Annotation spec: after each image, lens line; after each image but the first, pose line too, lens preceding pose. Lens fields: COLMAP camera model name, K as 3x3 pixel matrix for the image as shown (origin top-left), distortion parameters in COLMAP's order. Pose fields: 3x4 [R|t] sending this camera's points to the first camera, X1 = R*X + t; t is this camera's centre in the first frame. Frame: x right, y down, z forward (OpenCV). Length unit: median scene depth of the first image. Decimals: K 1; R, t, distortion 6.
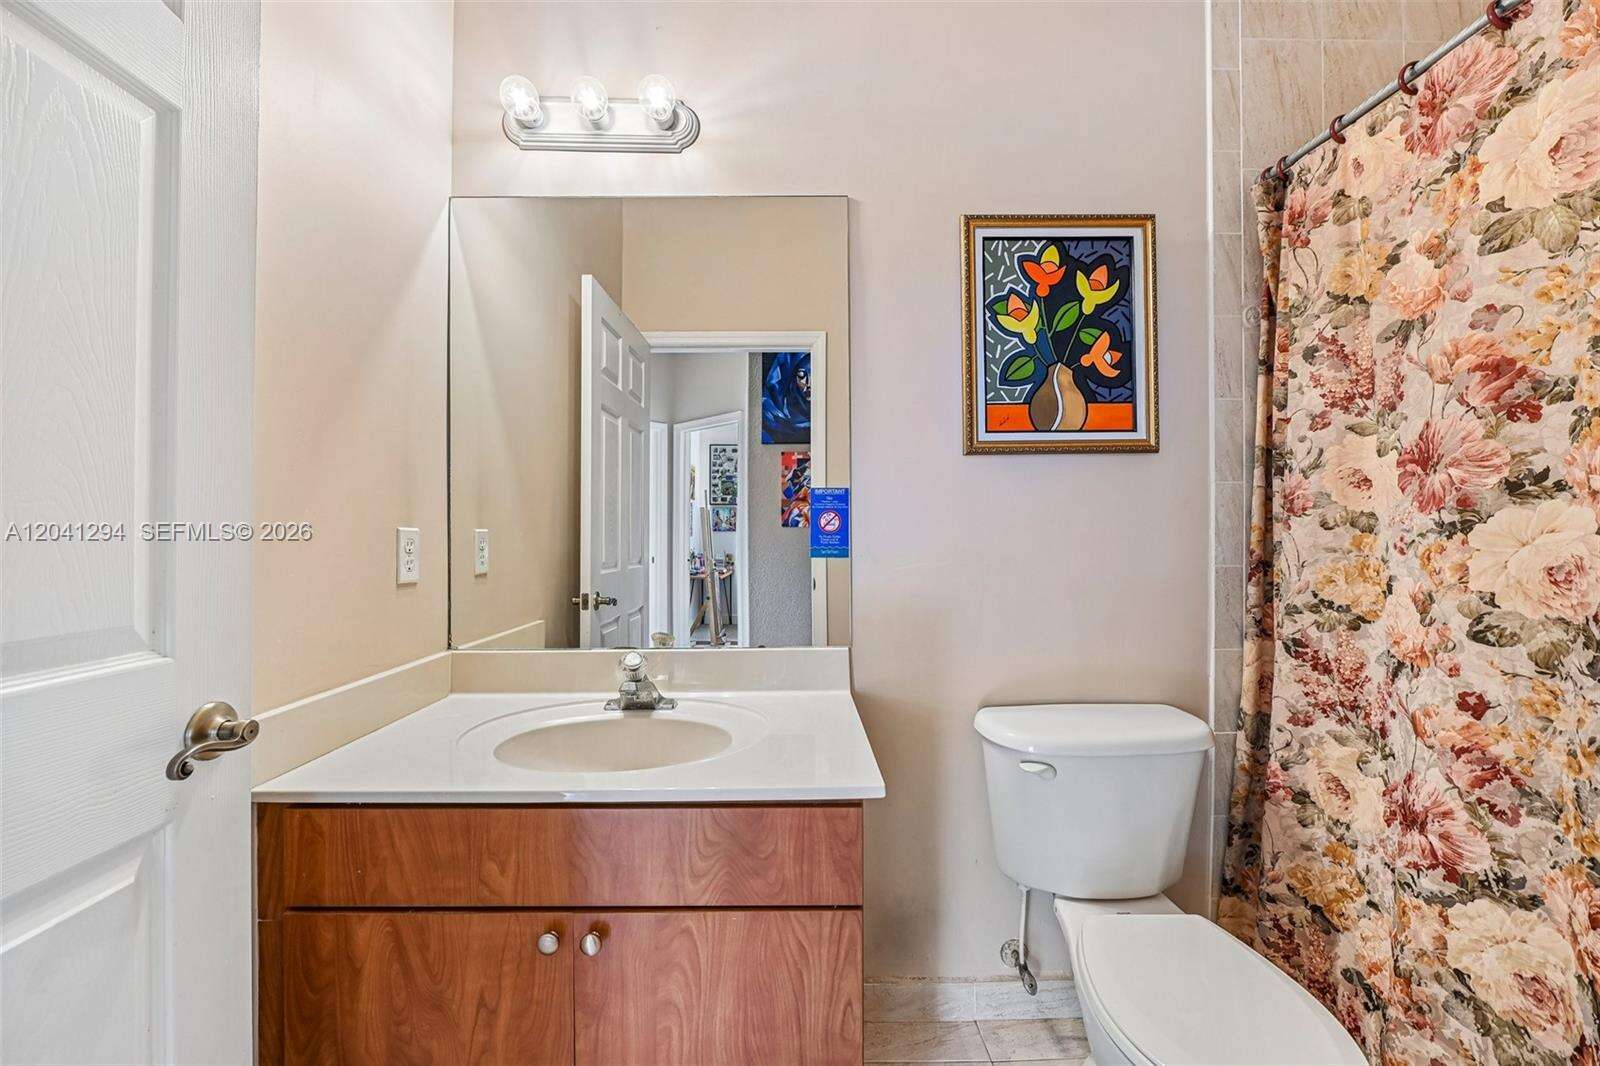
lens RADIAL K [[634.9, 0, 805.2], [0, 634.9, 524.3], [0, 0, 1]] dist [-0.006754, -0.001270]
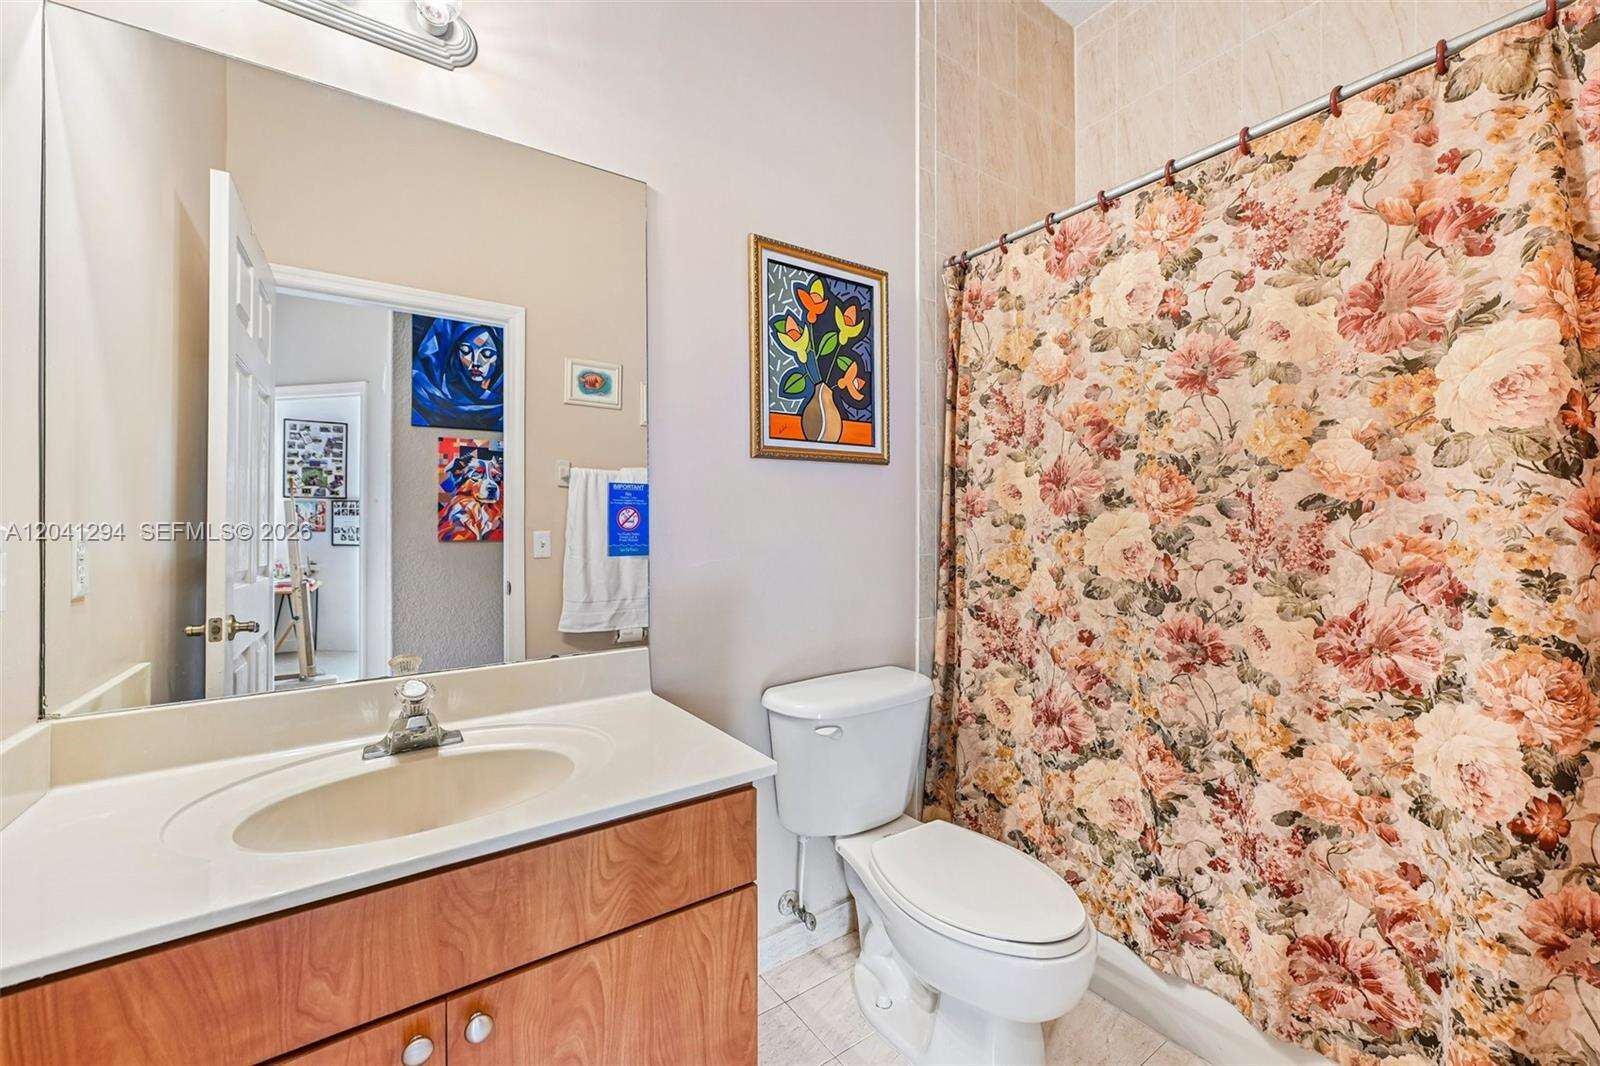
lens RADIAL K [[634.9, 0, 811.7], [0, 634.9, 532.0], [0, 0, 1]] dist [-0.006754, -0.001270]
pose [[0.828932, -0.005047, 0.559326, -0.278017], [-0.002334, 0.999919, 0.012482, 0.003056], [-0.559344, -0.011652, 0.828854, 0.050685]]
